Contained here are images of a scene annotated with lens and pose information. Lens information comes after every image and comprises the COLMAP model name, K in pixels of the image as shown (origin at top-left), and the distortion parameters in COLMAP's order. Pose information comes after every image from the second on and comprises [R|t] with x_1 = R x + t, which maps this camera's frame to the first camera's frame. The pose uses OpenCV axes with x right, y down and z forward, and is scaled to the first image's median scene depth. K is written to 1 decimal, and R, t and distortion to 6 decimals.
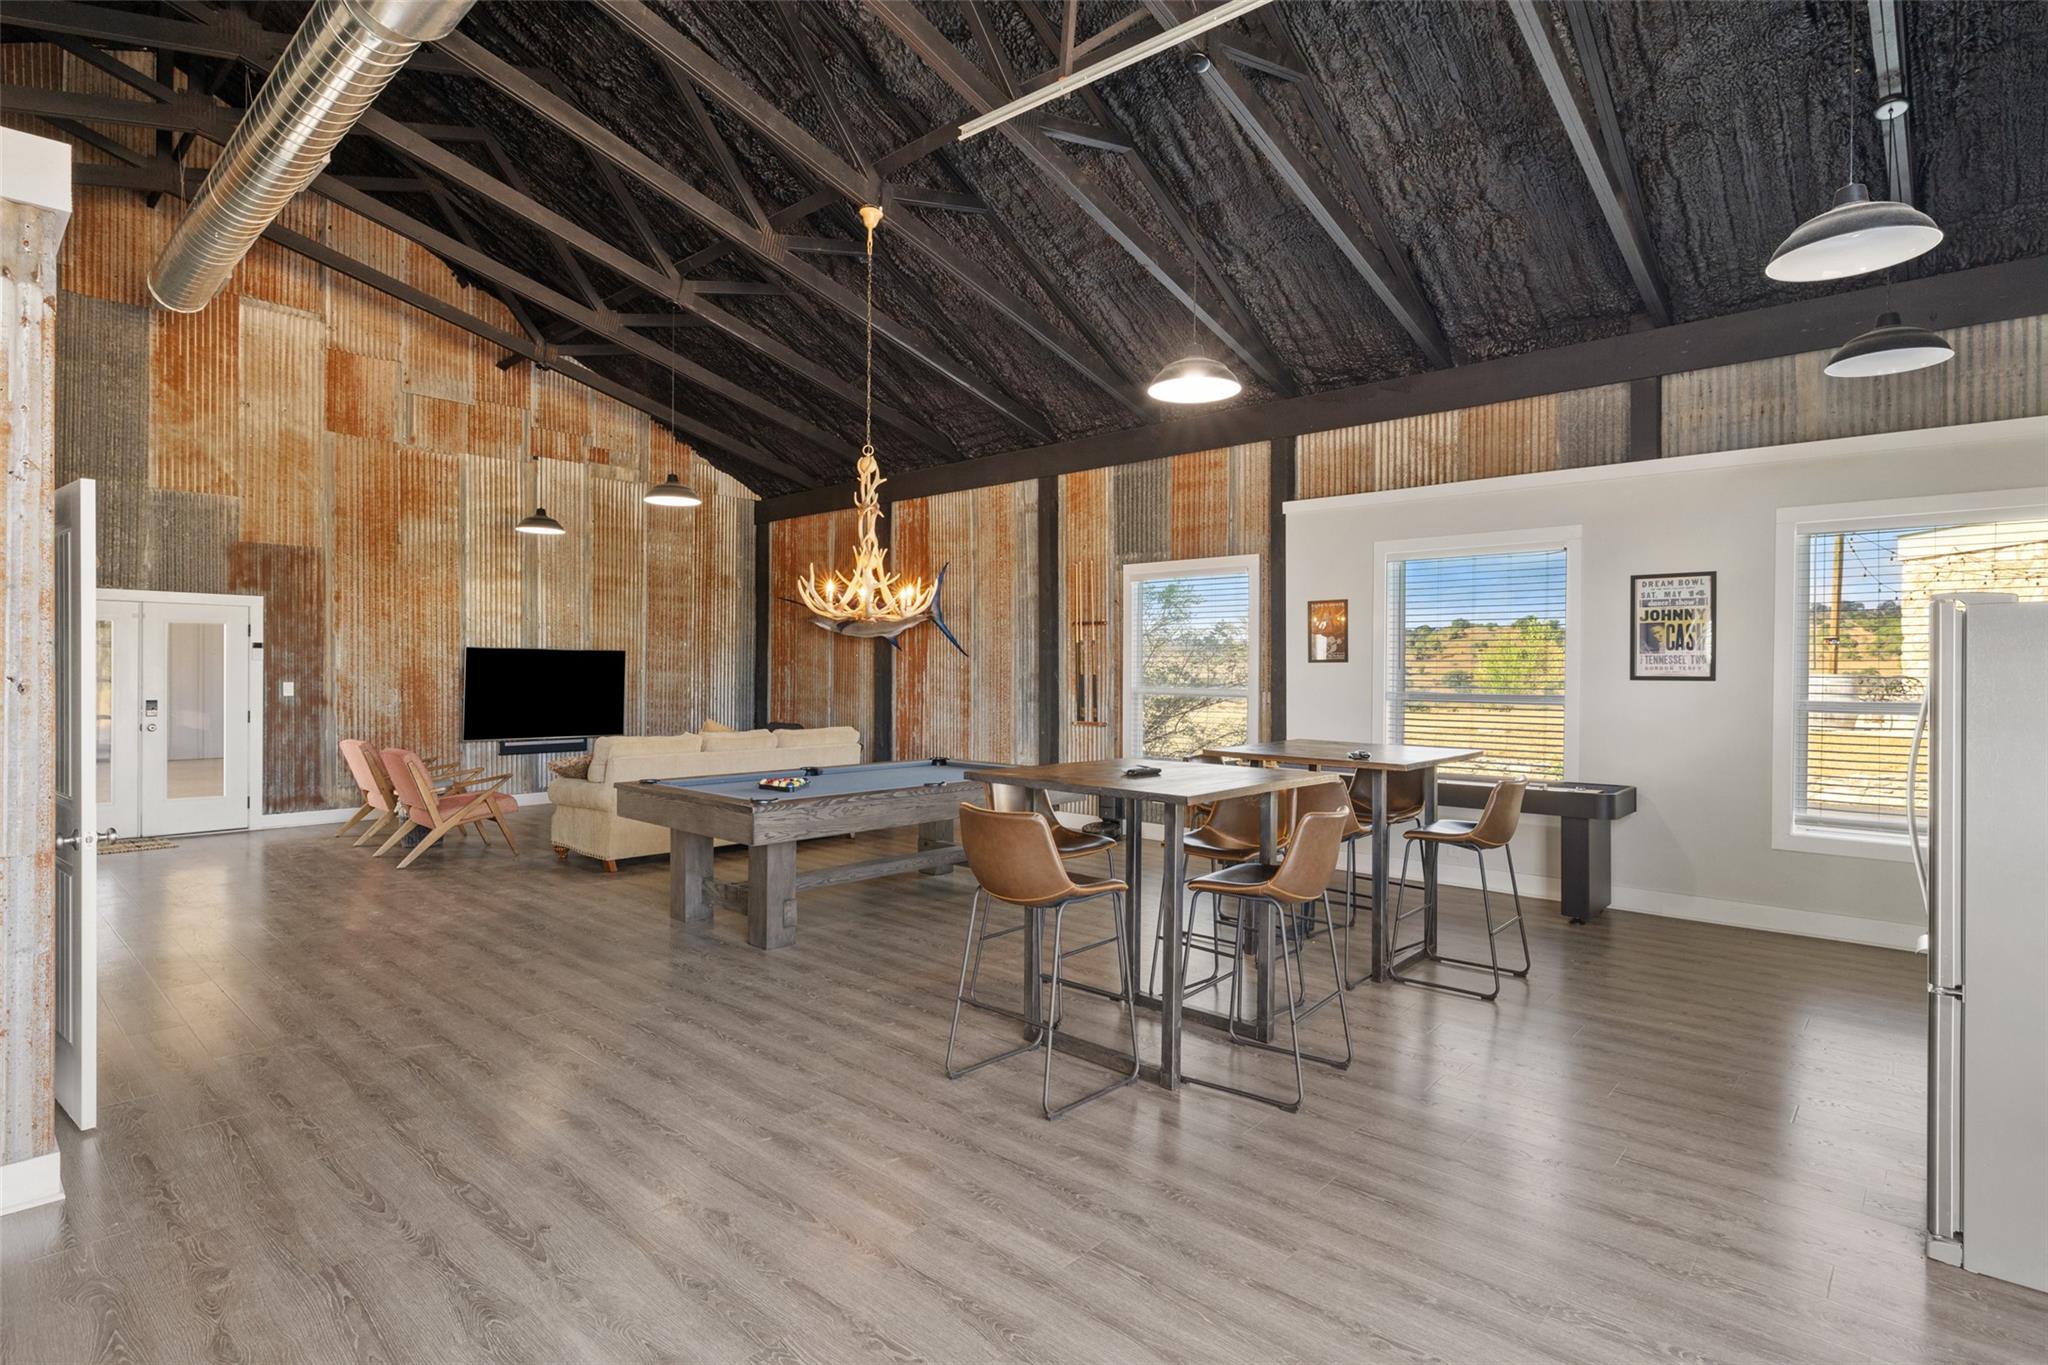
lens RADIAL K [[1029.3, 0, 1028.3], [0, 1029.3, 661.0], [0, 0, 1]] dist [-0.002833, -0.000114]
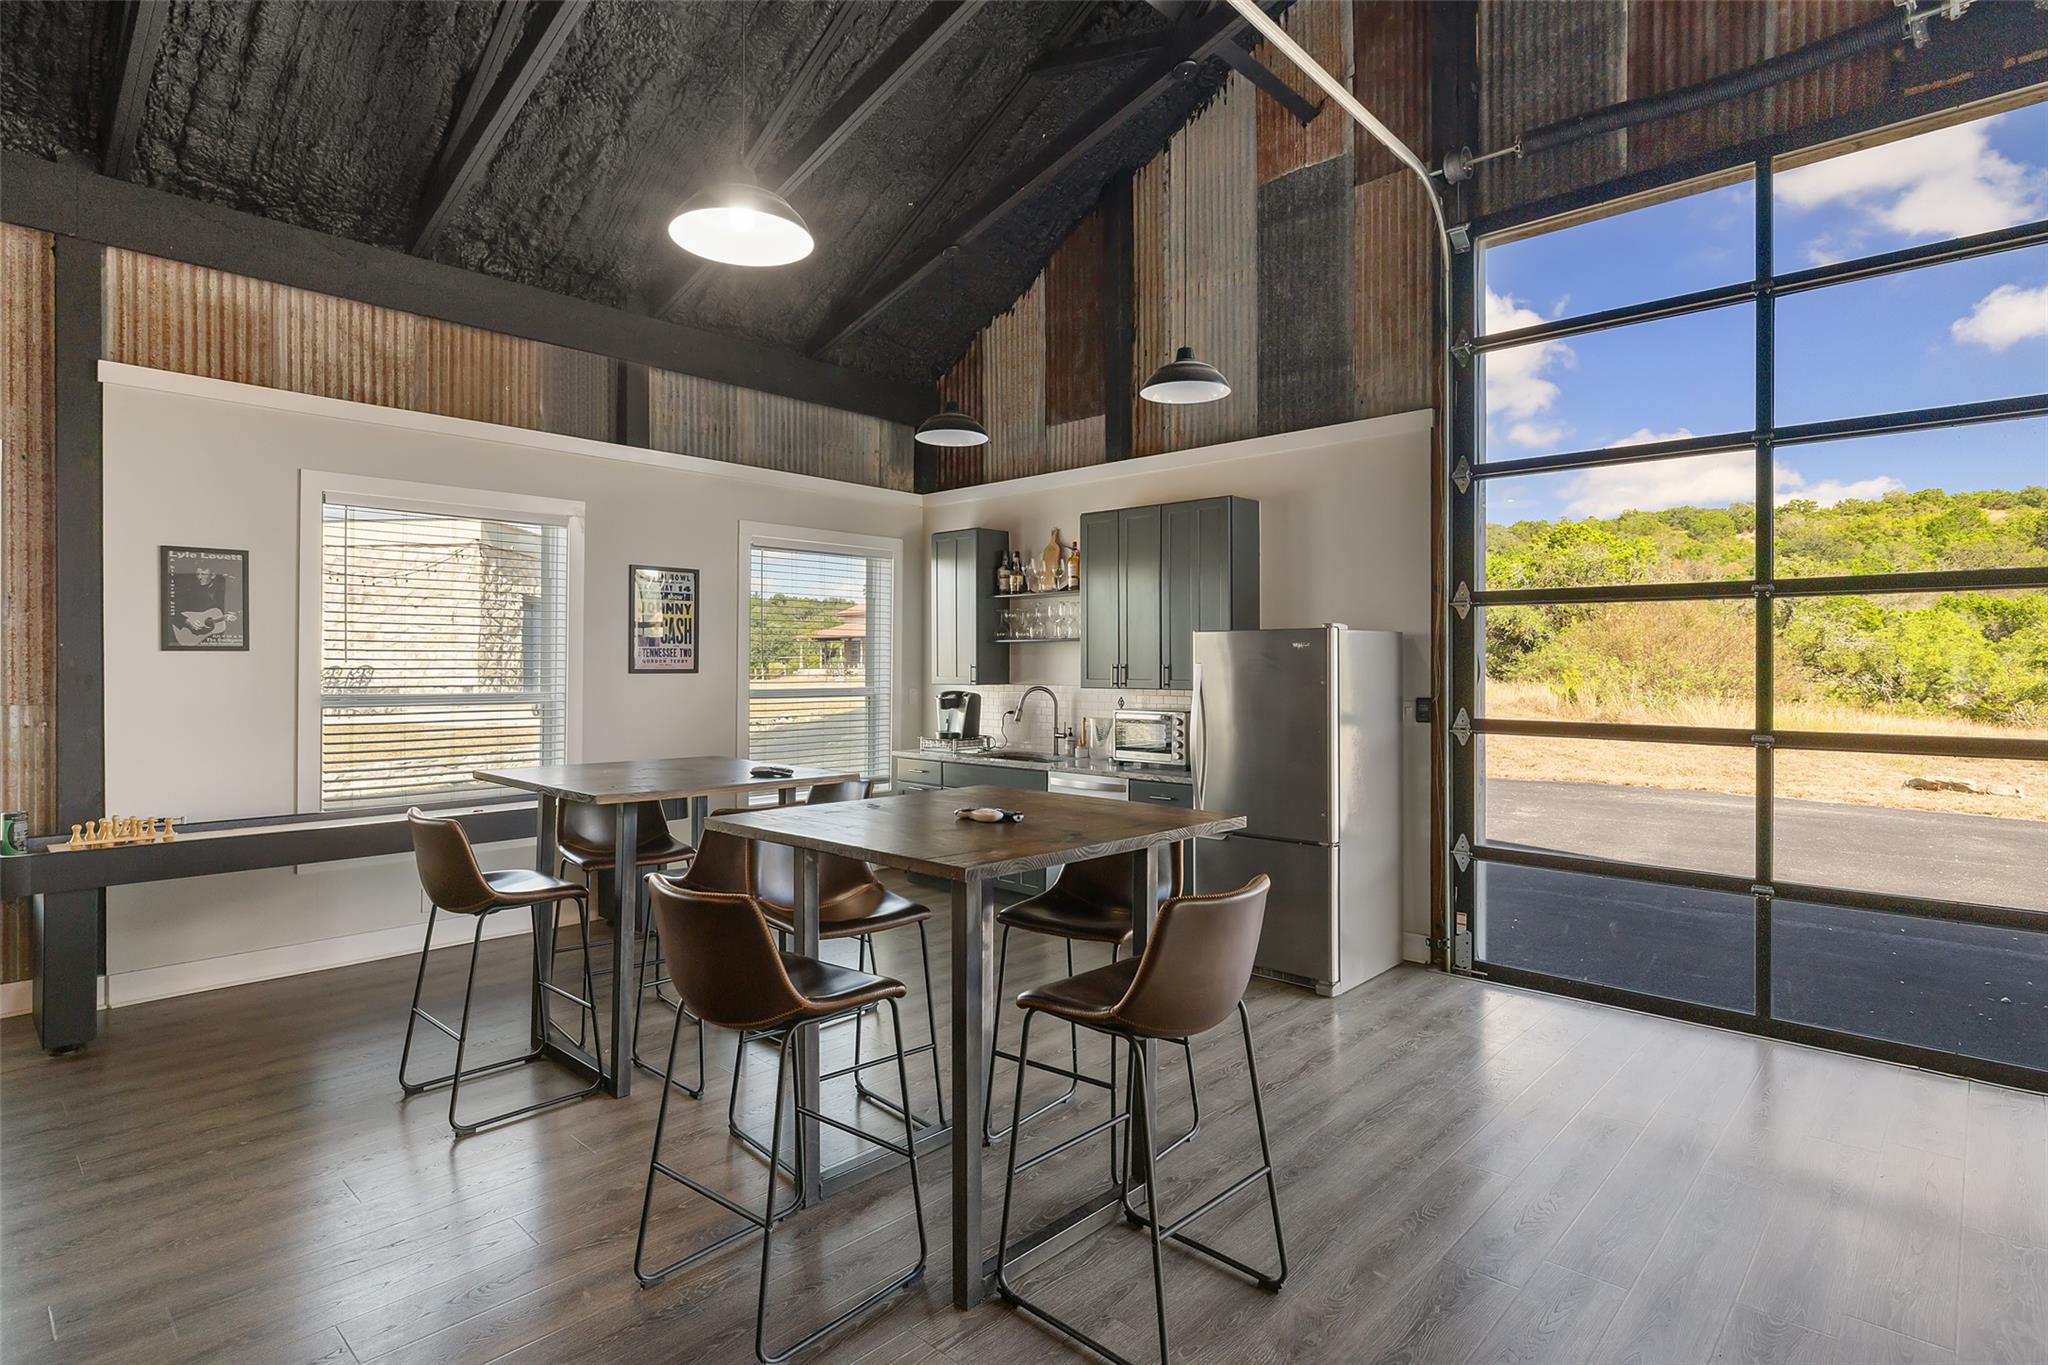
lens RADIAL K [[1029.3, 0, 1028.3], [0, 1029.3, 661.0], [0, 0, 1]] dist [-0.002833, -0.000114]
pose [[0.014941, -0.001517, 0.999887, -0.324702], [-0.009940, 0.999949, 0.001666, 0.001562], [-0.999839, -0.009964, 0.014925, 0.538528]]
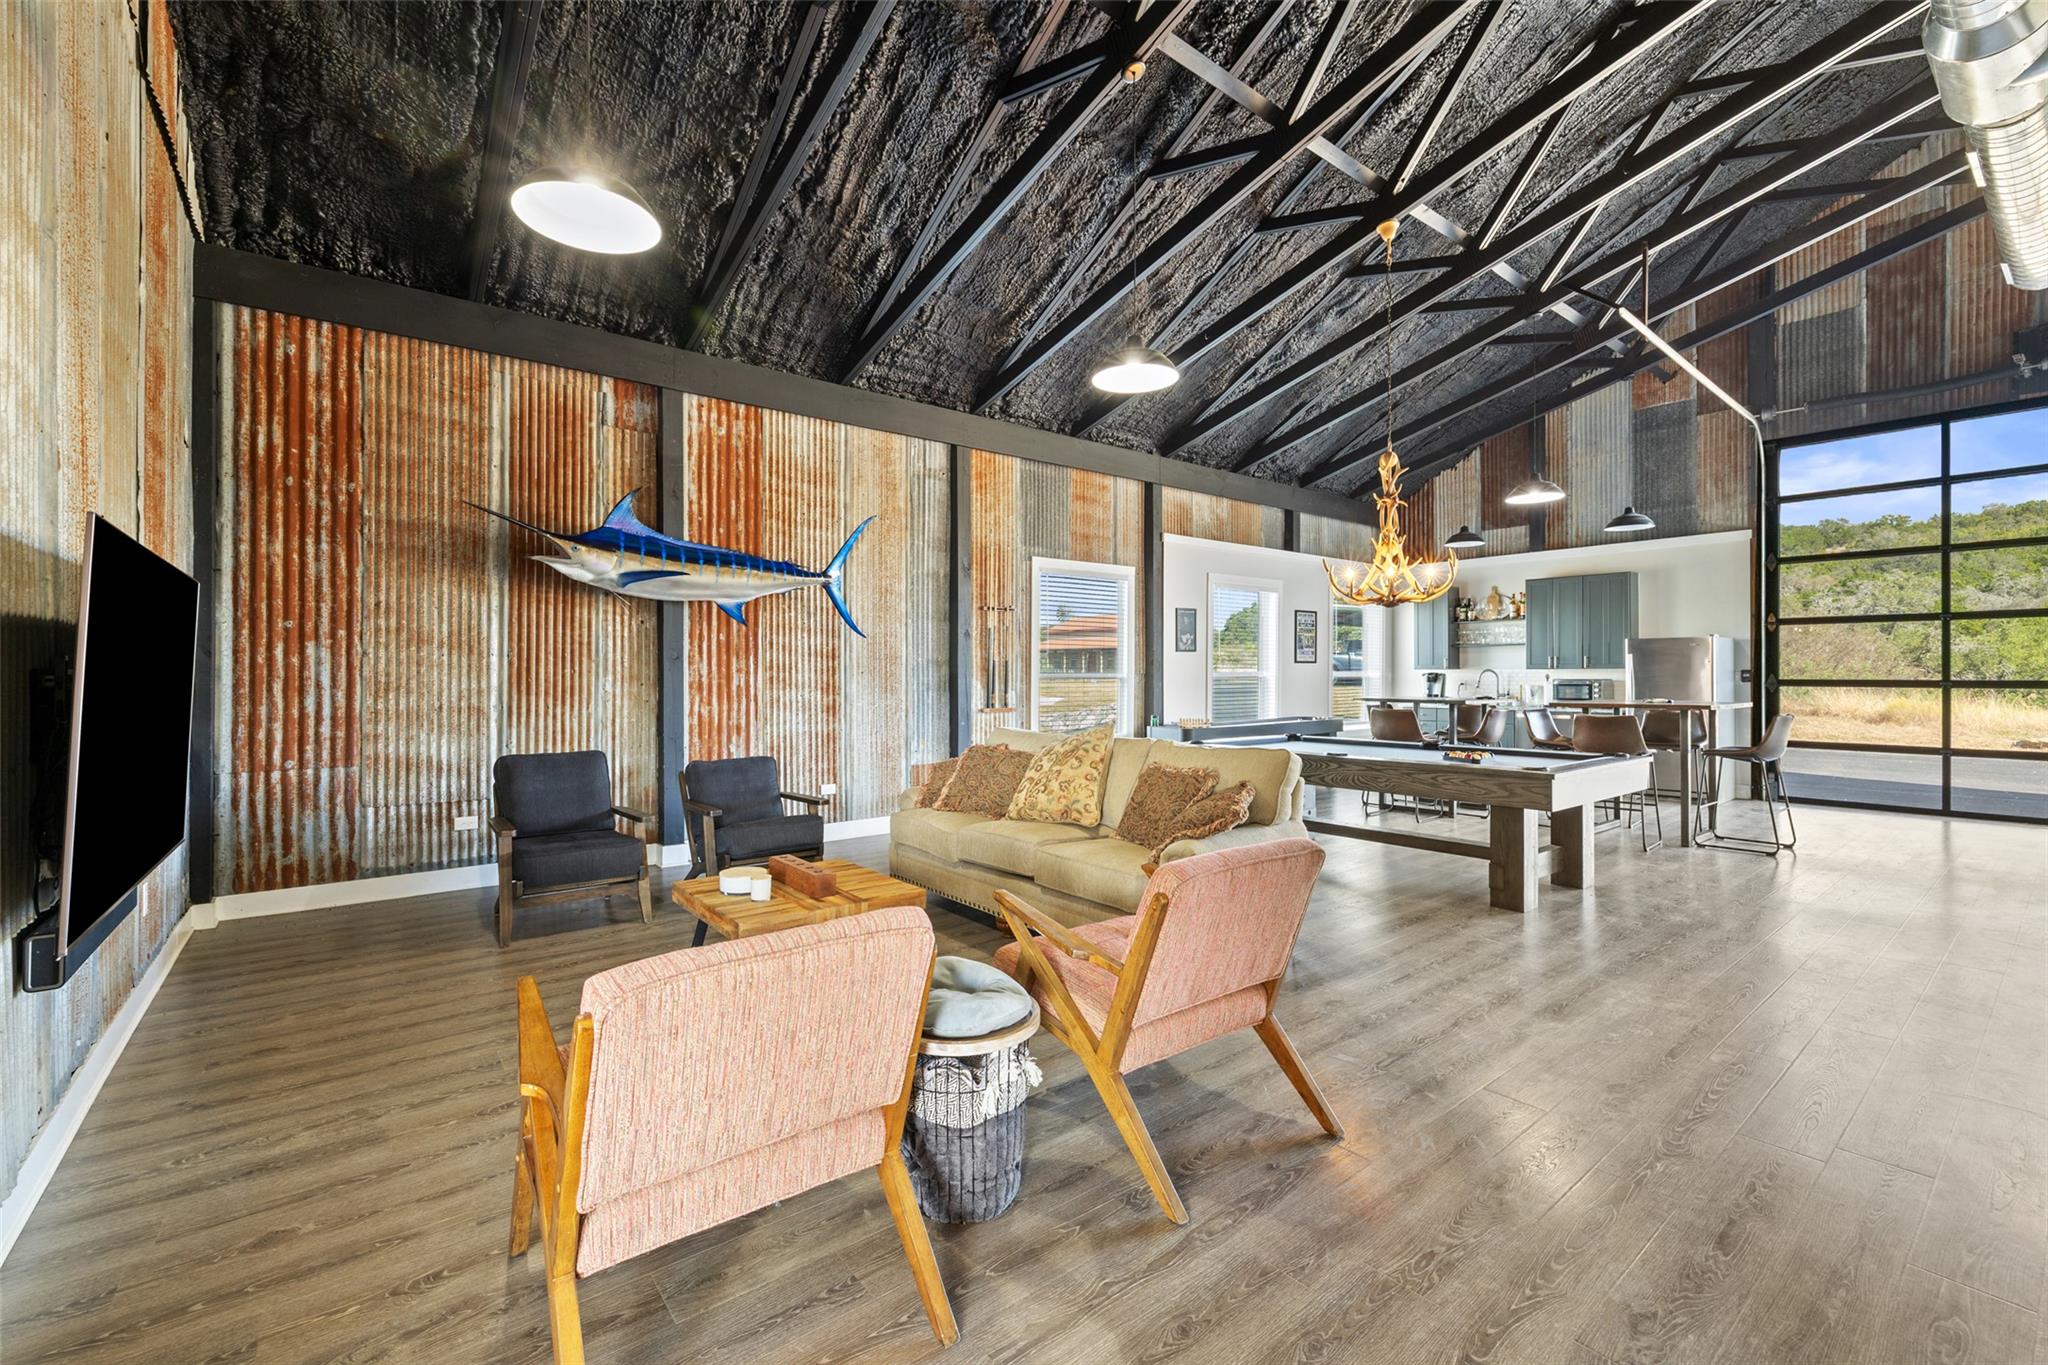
lens RADIAL K [[861.3, 0, 1019.0], [0, 861.3, 671.7], [0, 0, 1]] dist [0.001456, -0.000361]
pose [[0.160213, -0.003812, 0.987075, -0.989243], [-0.003653, 0.999983, 0.004455, 0.026165], [-0.987076, -0.004319, 0.160196, 1.104291]]
